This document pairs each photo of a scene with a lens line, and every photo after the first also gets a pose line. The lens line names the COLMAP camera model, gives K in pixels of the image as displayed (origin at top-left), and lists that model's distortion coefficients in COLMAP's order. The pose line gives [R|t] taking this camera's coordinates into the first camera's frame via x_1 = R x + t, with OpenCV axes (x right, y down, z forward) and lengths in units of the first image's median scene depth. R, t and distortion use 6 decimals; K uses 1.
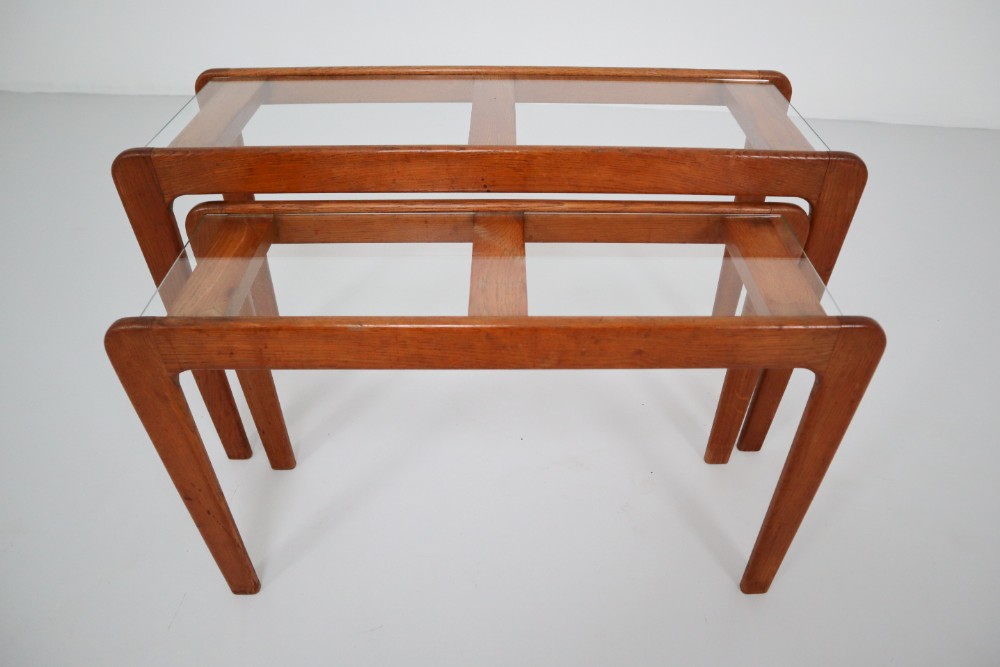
lens RADIAL K [[692.2, 0, 502.4], [0, 692.2, 339.8], [0, 0, 1]] dist [-0.076455, 0.019722]
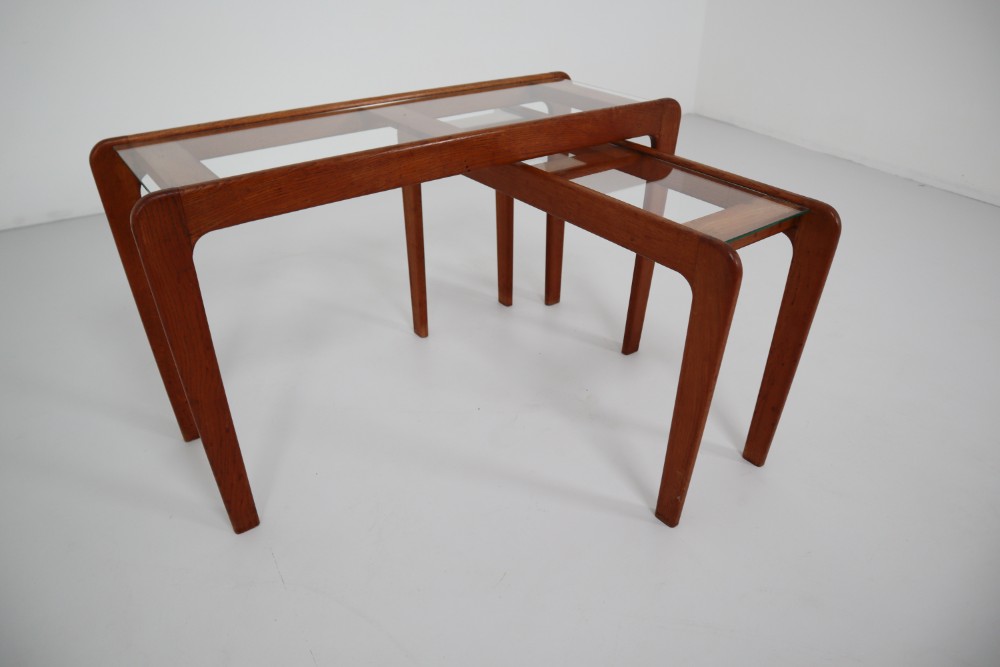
lens RADIAL K [[692.2, 0, 496.0], [0, 692.2, 327.0], [0, 0, 1]] dist [-0.076455, 0.019722]
pose [[0.812224, -0.299264, 0.500732, -0.685623], [0.372123, 0.926853, -0.049674, 0.118876], [-0.449239, 0.226680, 0.864176, -0.001729]]
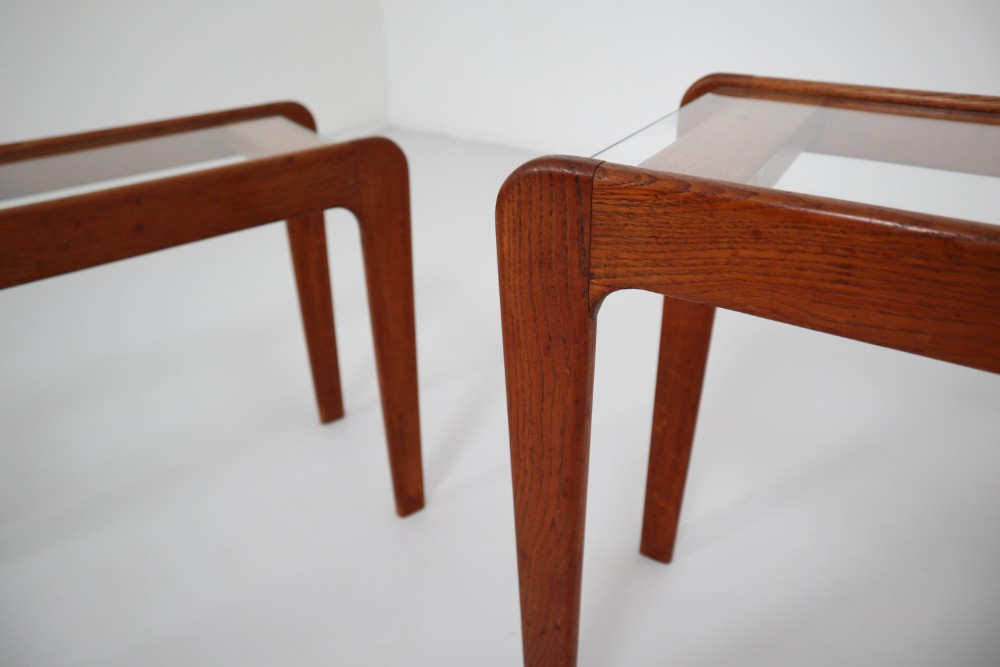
lens RADIAL K [[692.2, 0, 500.2], [0, 692.2, 327.4], [0, 0, 1]] dist [-0.076455, 0.019722]
pose [[0.848313, 0.246025, -0.468868, -0.348957], [-0.320552, 0.943415, -0.084936, -0.134043], [0.421441, 0.222349, 0.879175, 0.626469]]
